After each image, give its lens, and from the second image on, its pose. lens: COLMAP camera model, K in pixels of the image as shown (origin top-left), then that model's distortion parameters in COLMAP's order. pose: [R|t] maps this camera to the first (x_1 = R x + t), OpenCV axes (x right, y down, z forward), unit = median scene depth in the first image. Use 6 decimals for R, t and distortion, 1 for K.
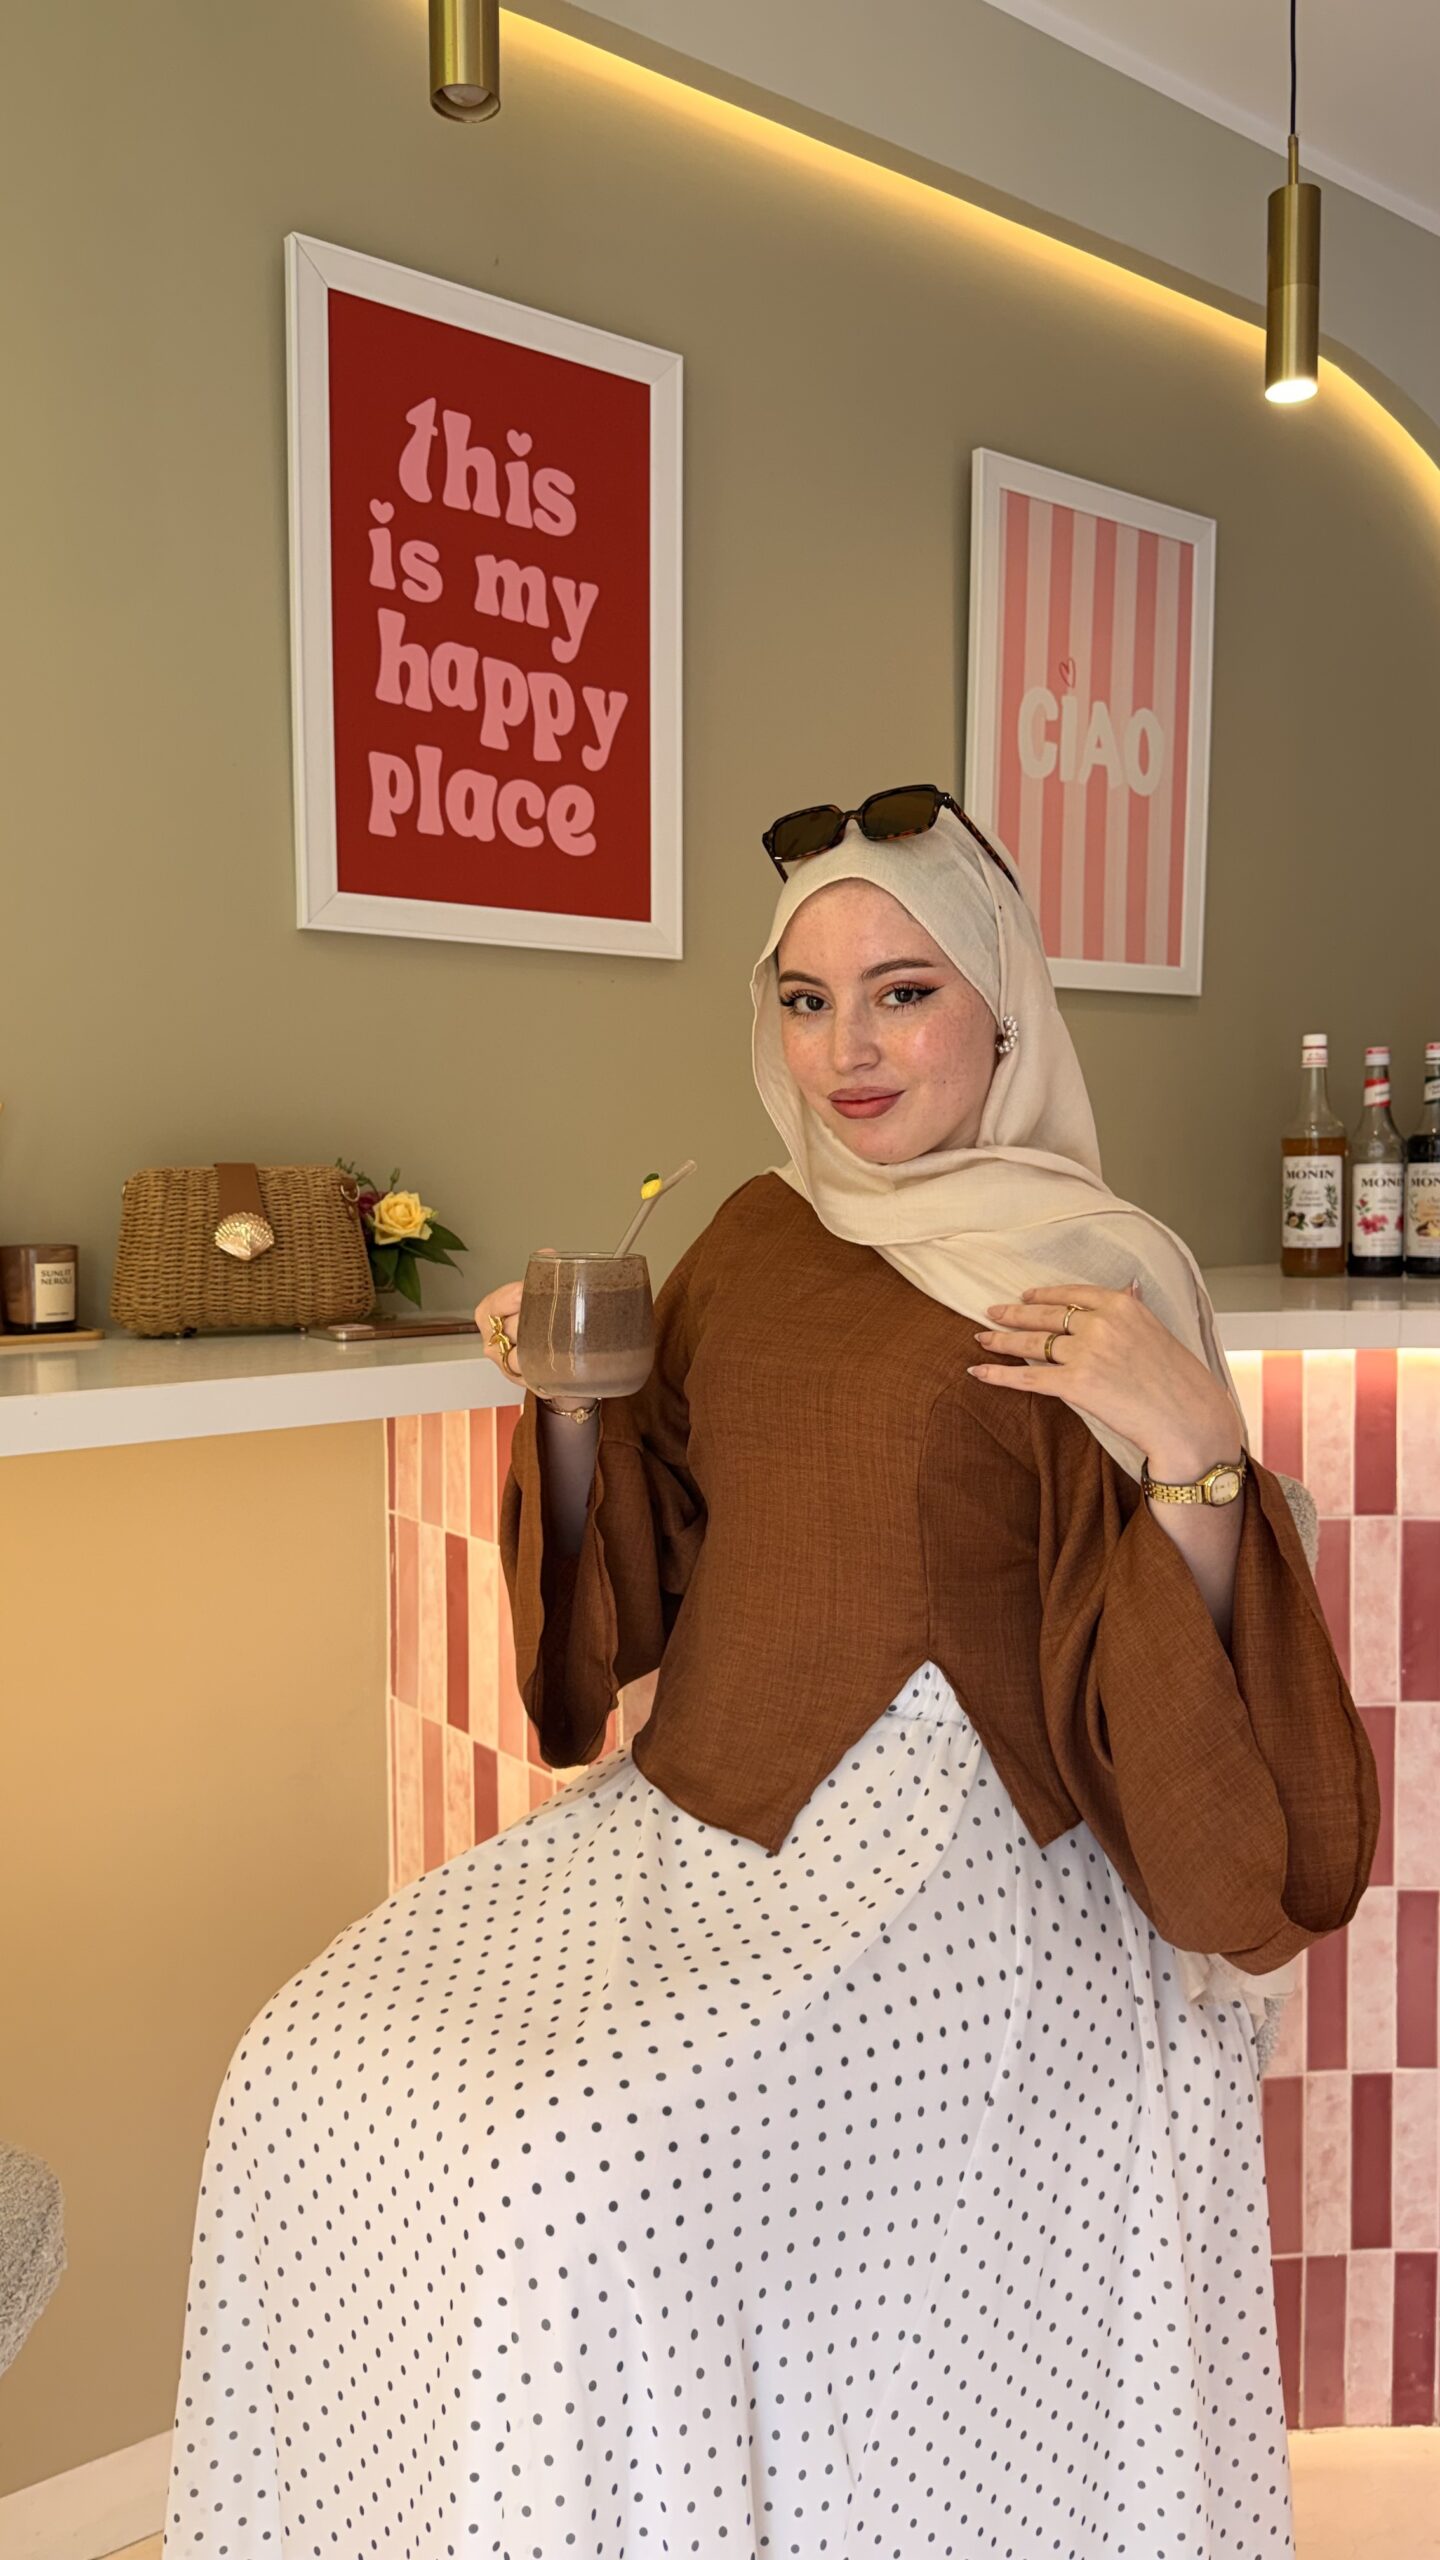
lens RADIAL K [[1794.0, 0, 724.3], [0, 1794.0, 1282.4], [0, 0, 1]] dist [0.194483, -0.454642]
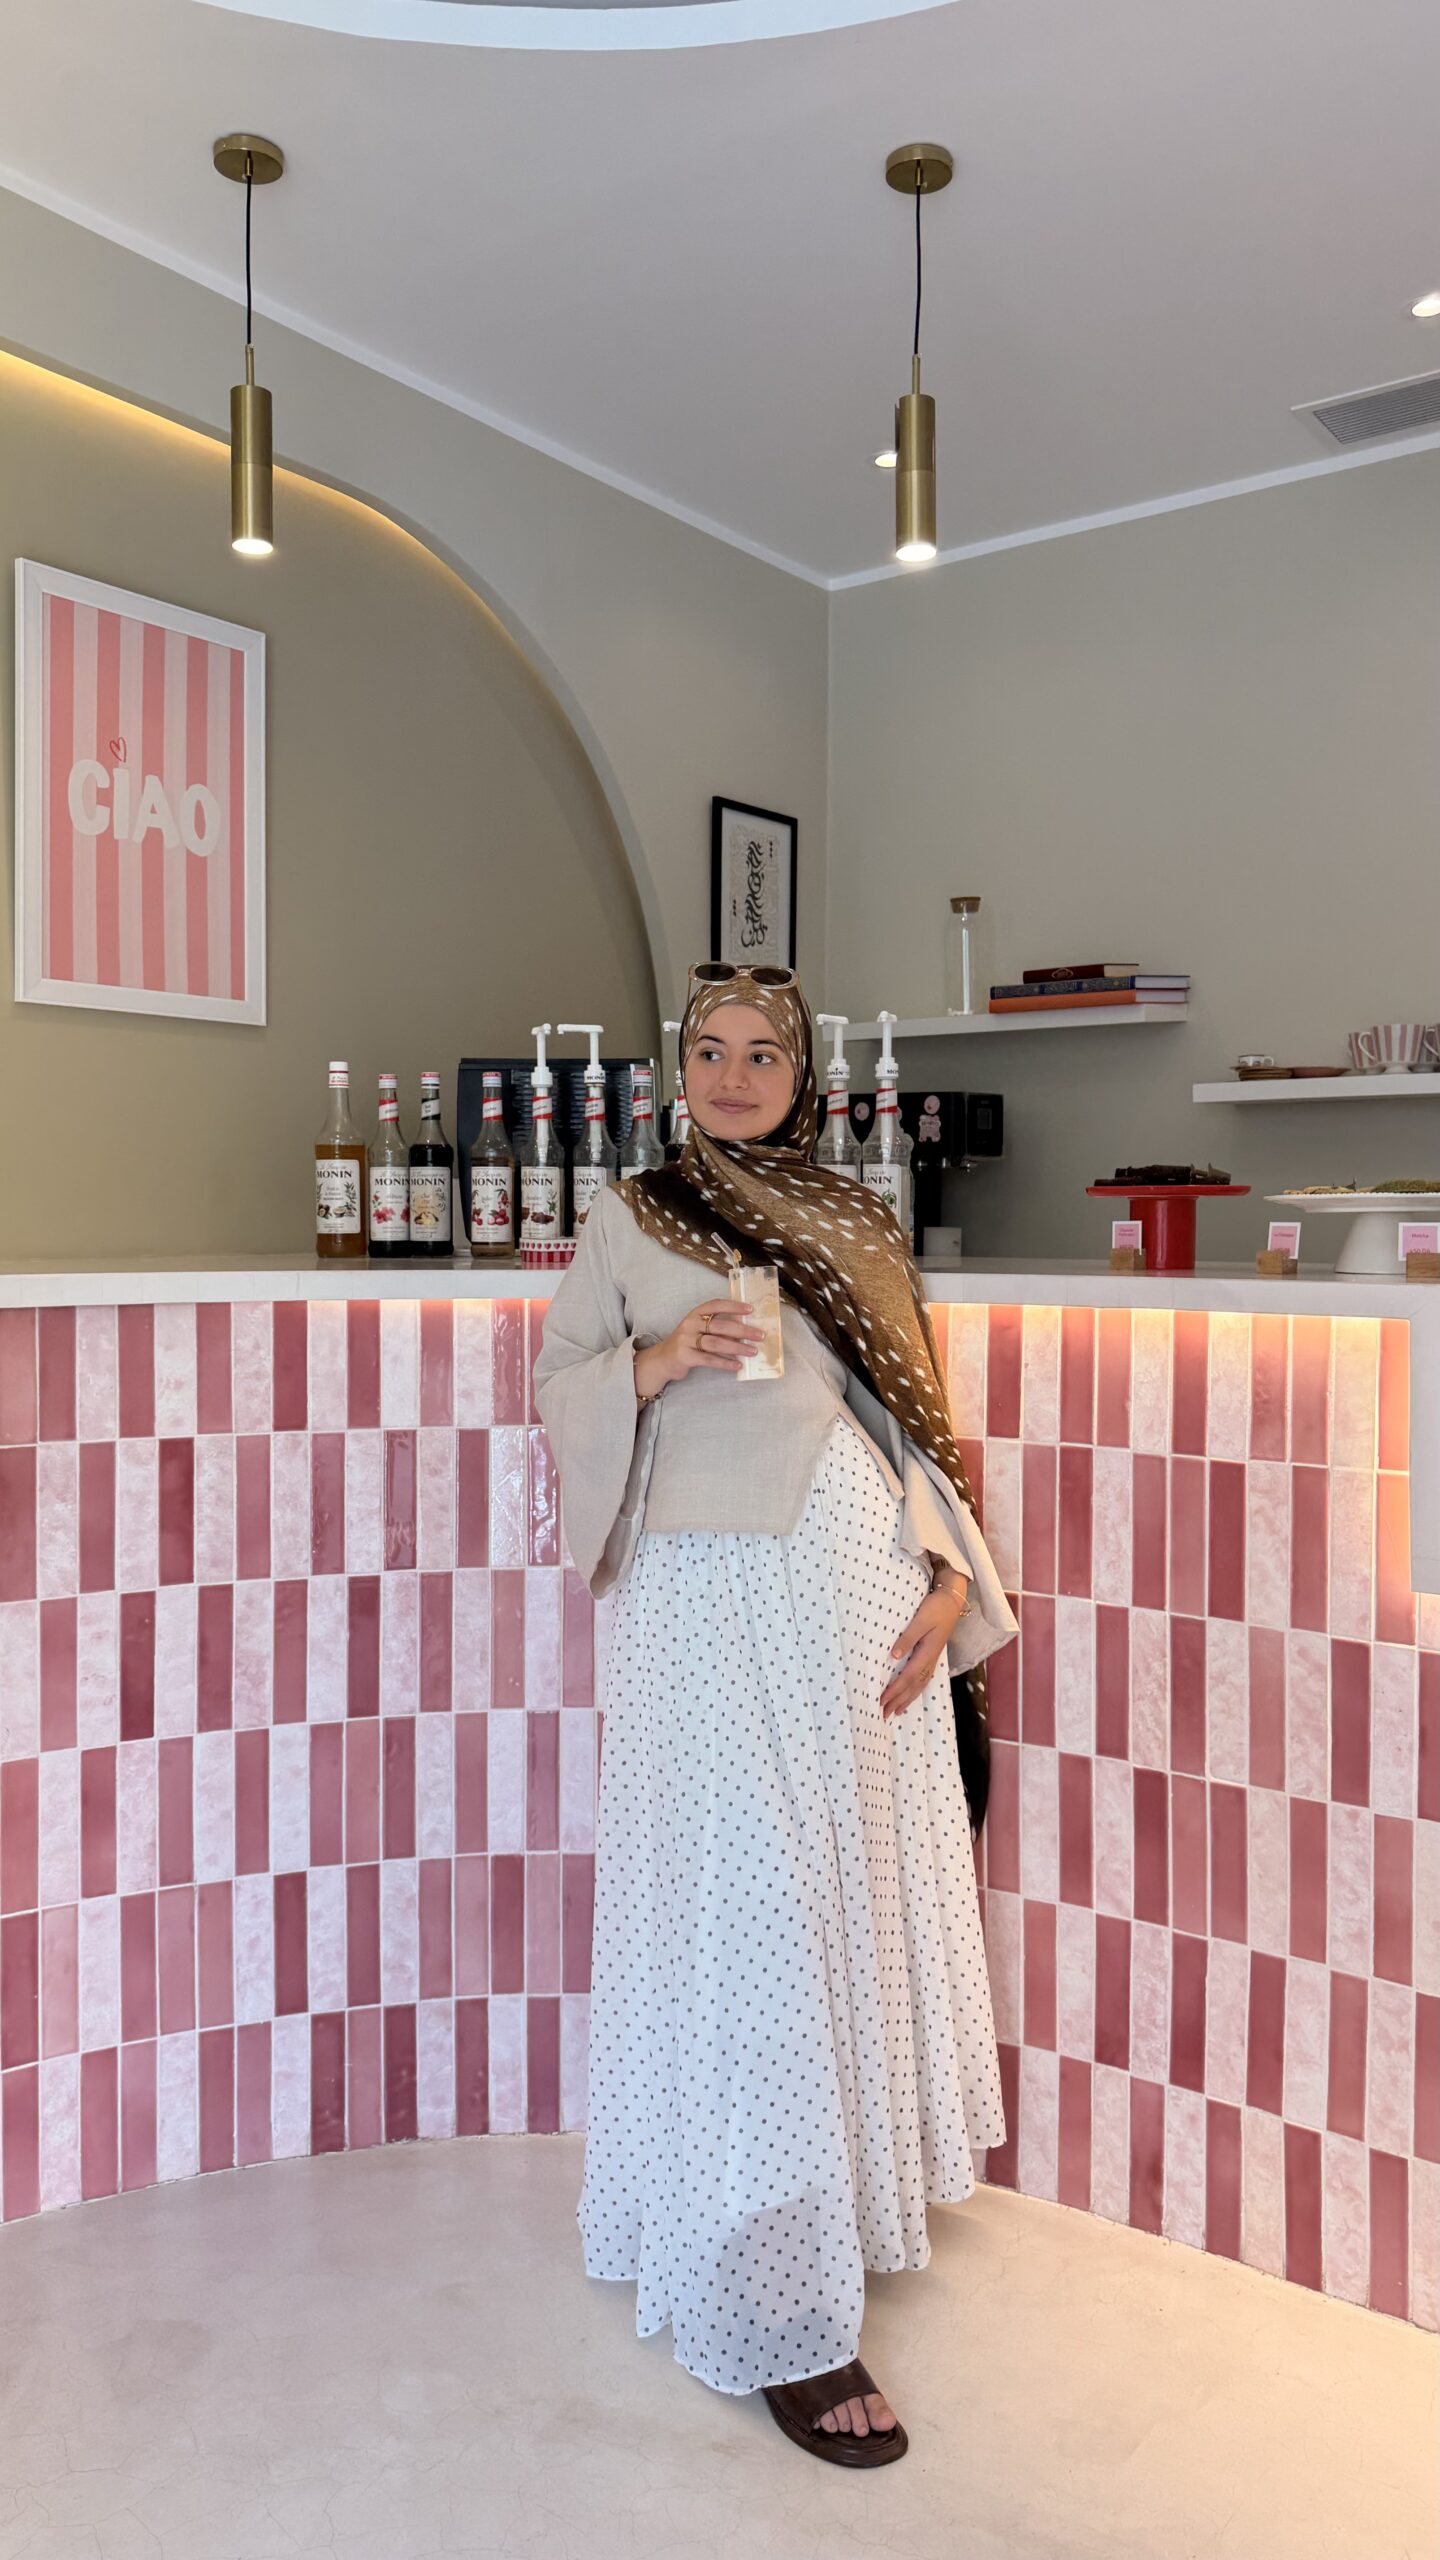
lens RADIAL K [[1794.0, 0, 724.3], [0, 1794.0, 1282.4], [0, 0, 1]] dist [0.194483, -0.454642]
pose [[0.958327, -0.001722, 0.285670, 0.280944], [0.006627, 0.999847, -0.016206, 0.044561], [-0.285598, 0.017424, 0.958191, -0.312986]]
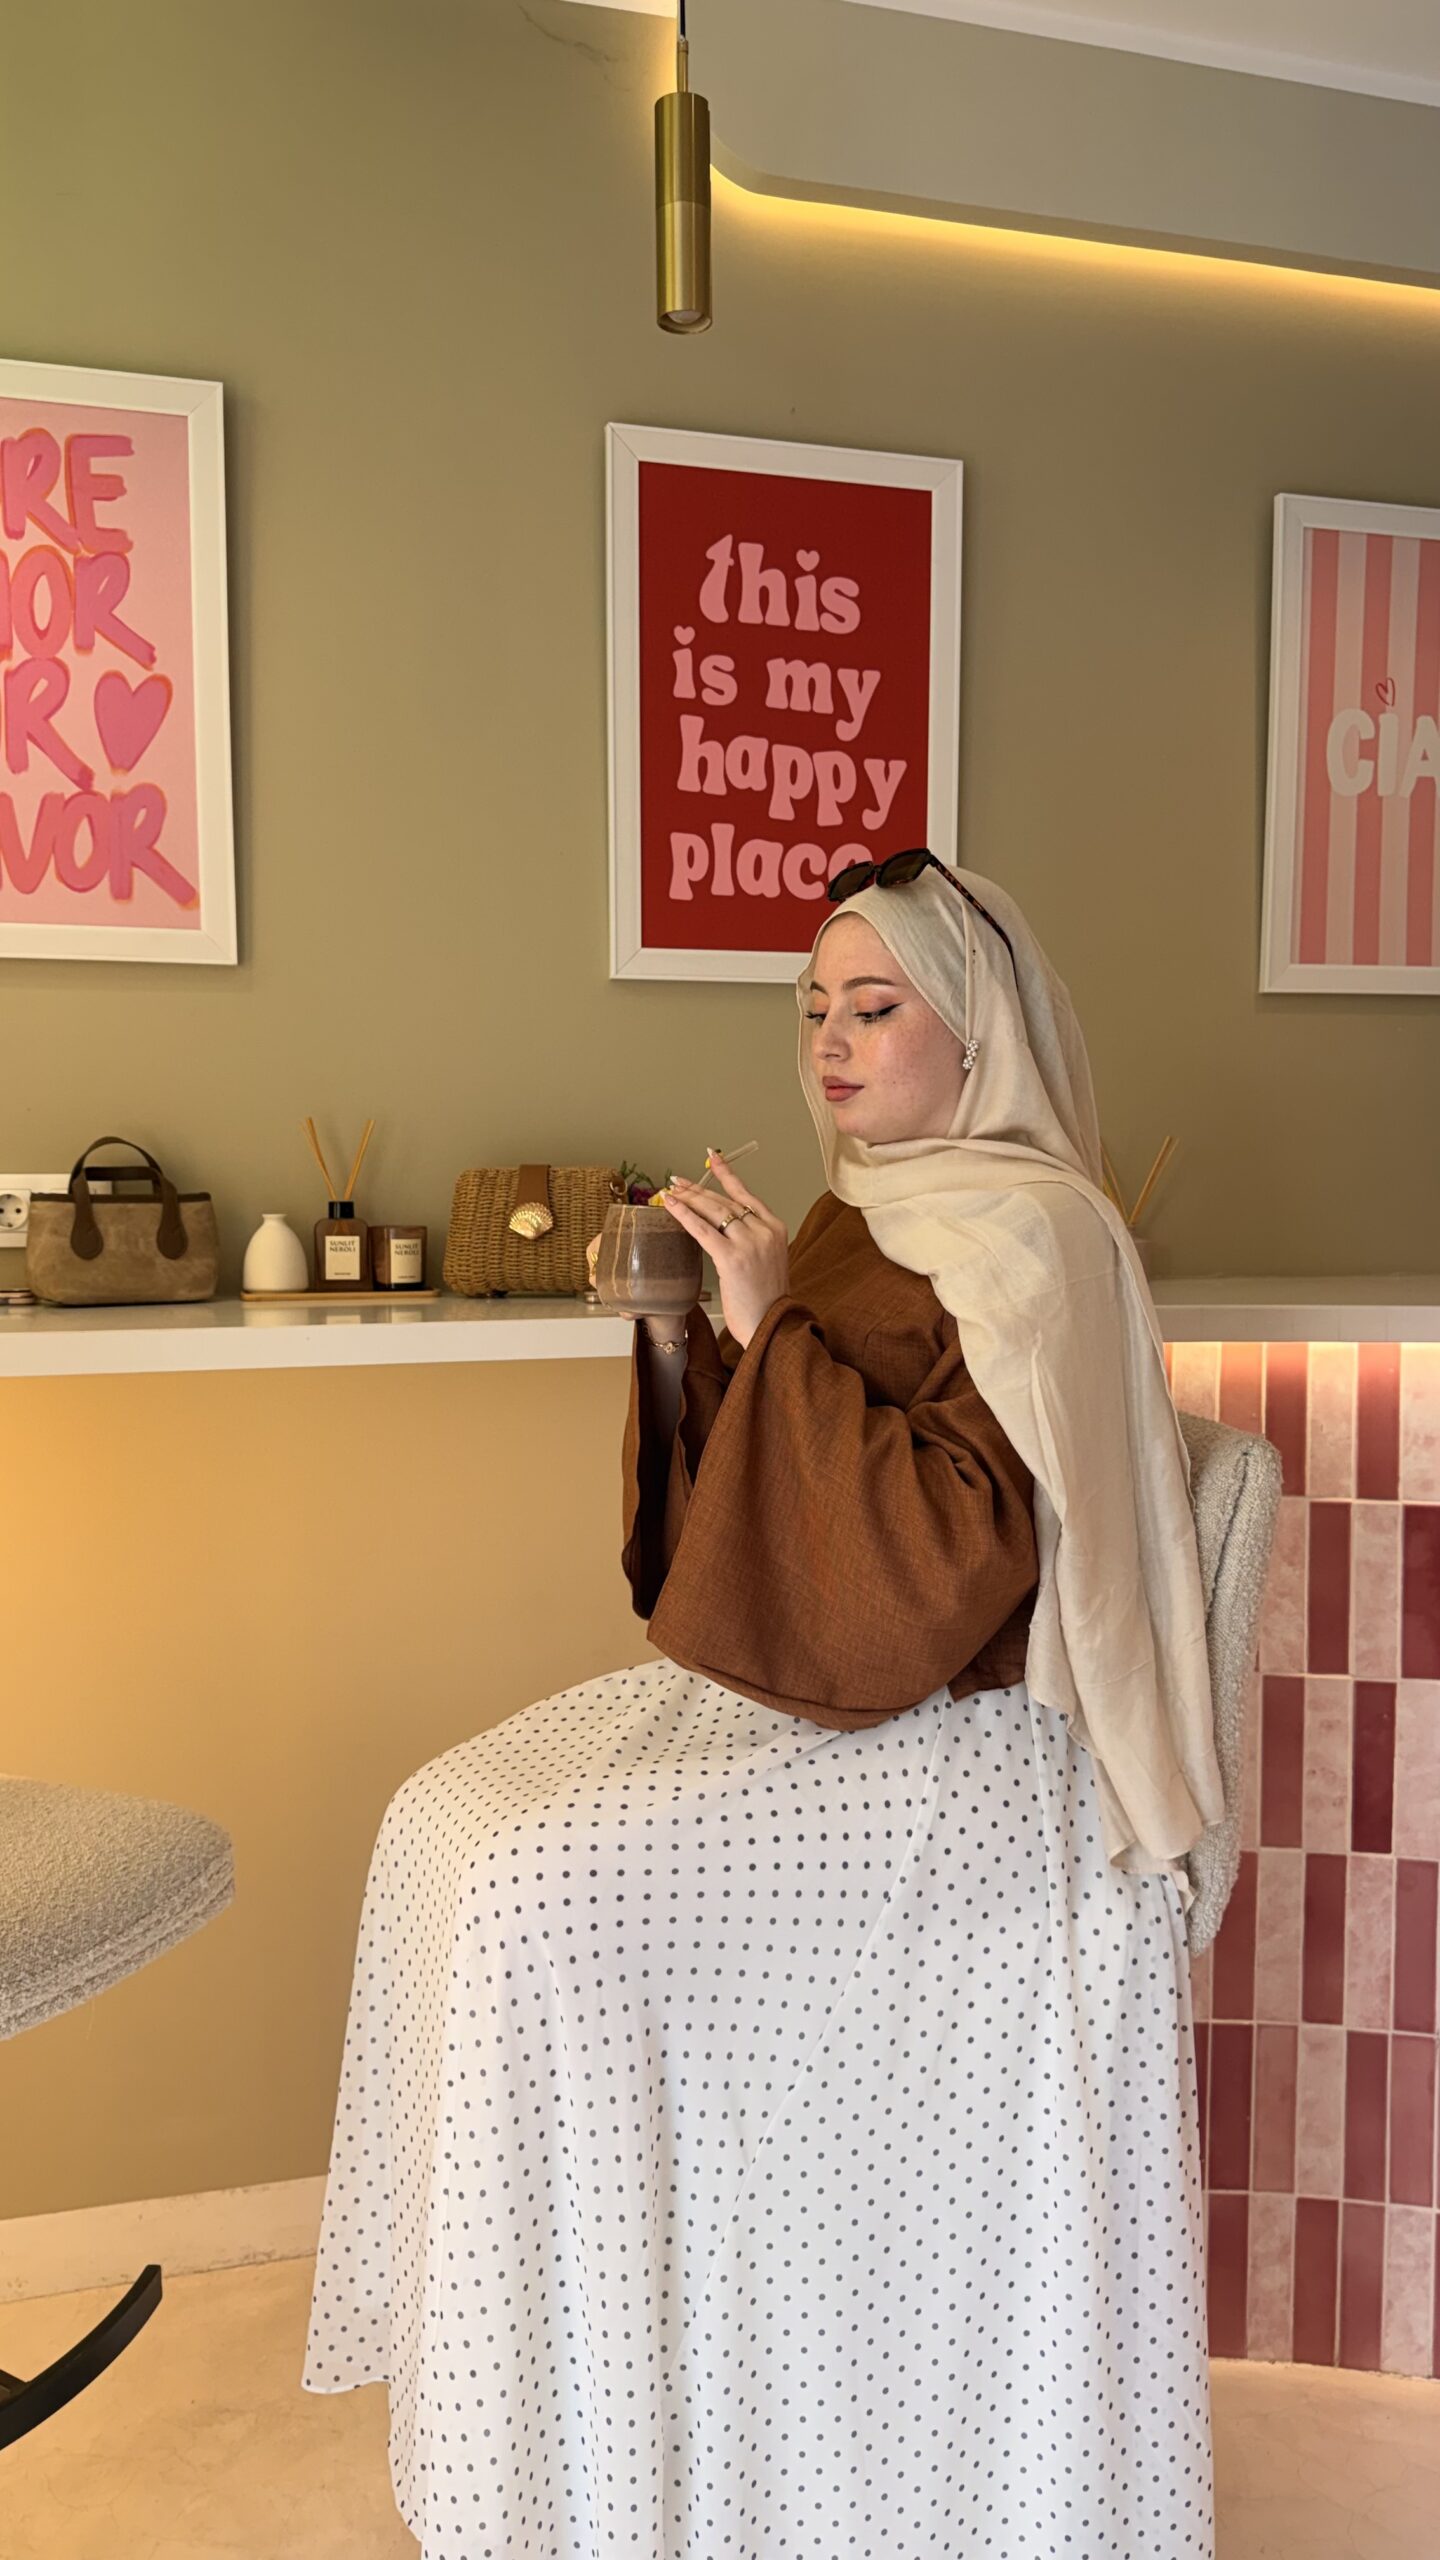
lens RADIAL K [[1797.0, 0, 731.0], [0, 1797.0, 1300.1], [0, 0, 1]] dist [0.174093, -0.368257]
pose [[0.932996, 0.027513, -0.358835, 0.279363], [-0.025505, 0.999621, 0.010330, 0.012015], [0.358983, -0.000486, 0.933344, -0.128862]]
